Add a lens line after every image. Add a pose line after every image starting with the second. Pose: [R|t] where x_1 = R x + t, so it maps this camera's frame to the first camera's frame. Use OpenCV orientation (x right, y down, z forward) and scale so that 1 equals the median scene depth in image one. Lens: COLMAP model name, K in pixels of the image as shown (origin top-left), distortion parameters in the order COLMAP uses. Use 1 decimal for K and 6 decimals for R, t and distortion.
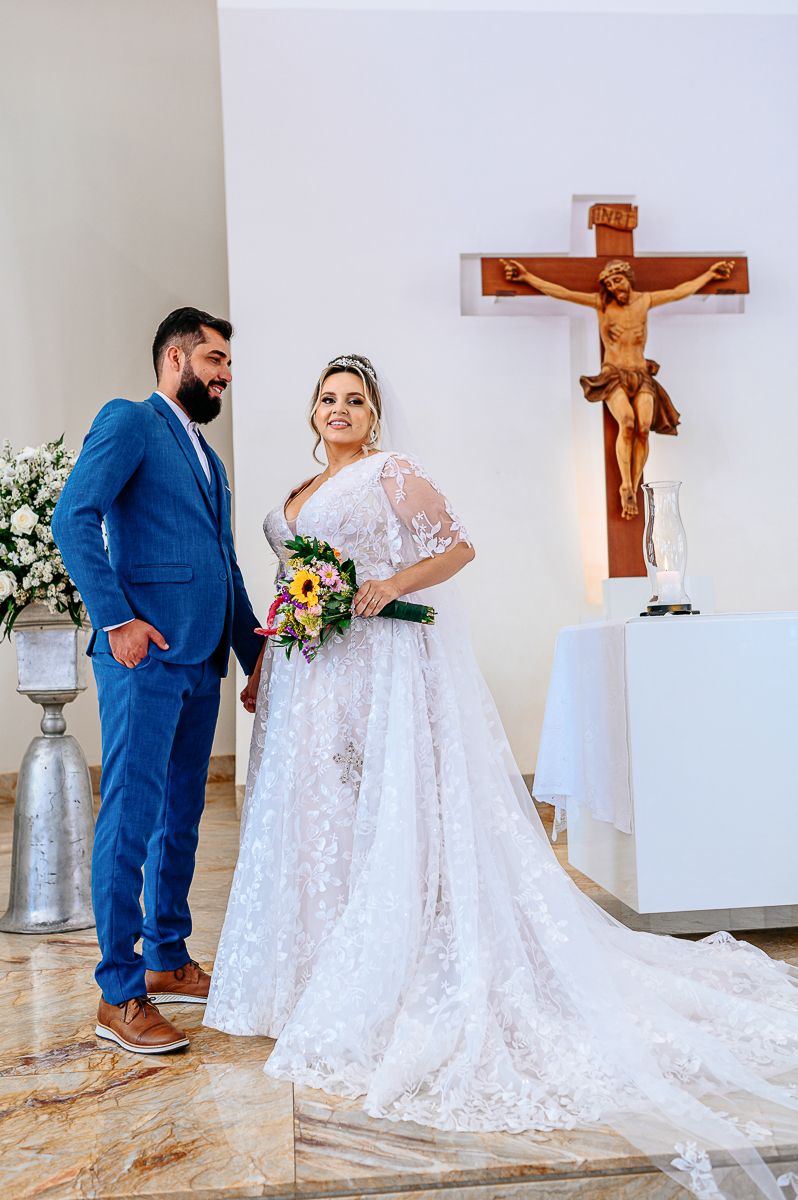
lens RADIAL K [[1210.7, 0, 399.0], [0, 1210.7, 600.0], [0, 0, 1]] dist [-0.003318, 0.000967]
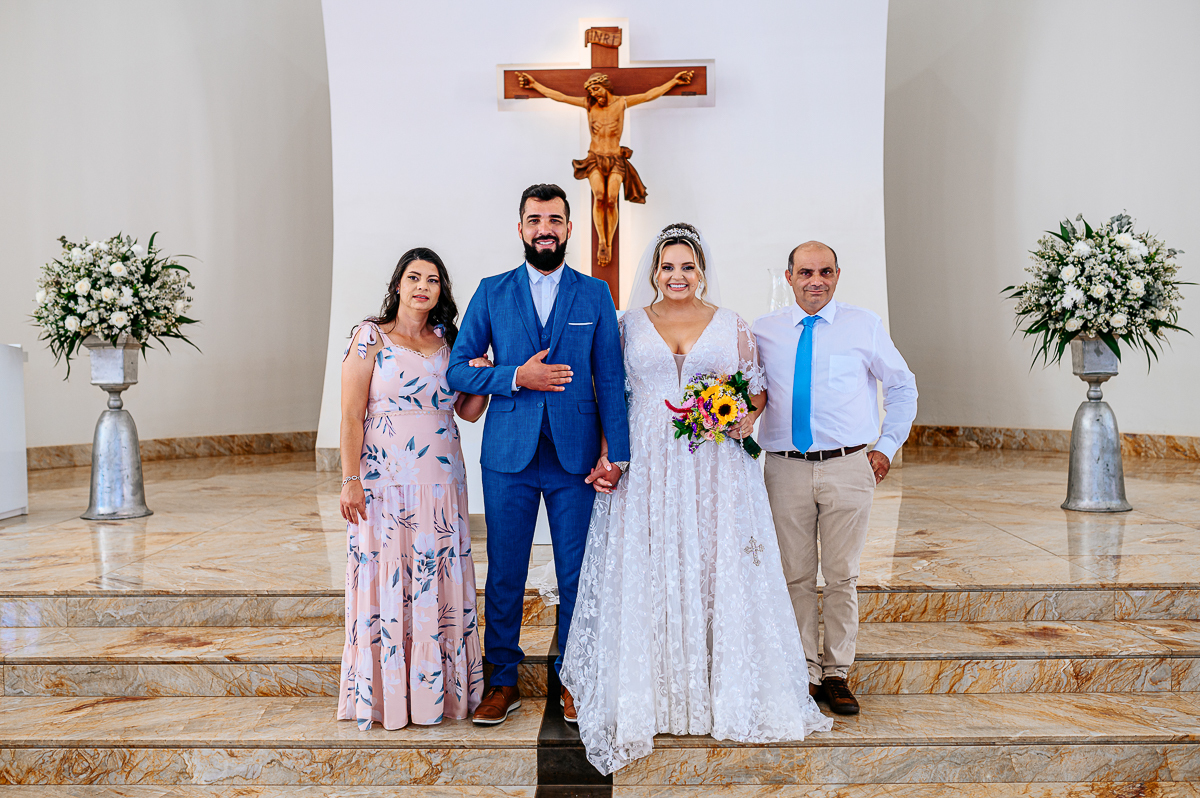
lens RADIAL K [[1189.4, 0, 600.0], [0, 1189.4, 399.0], [0, 0, 1]] dist [0.002533, -0.003952]
pose [[0.991070, 0.027884, -0.130392, 0.362950], [-0.015720, 0.995504, 0.093401, -0.042359], [0.132410, -0.090517, 0.987053, -0.340384]]
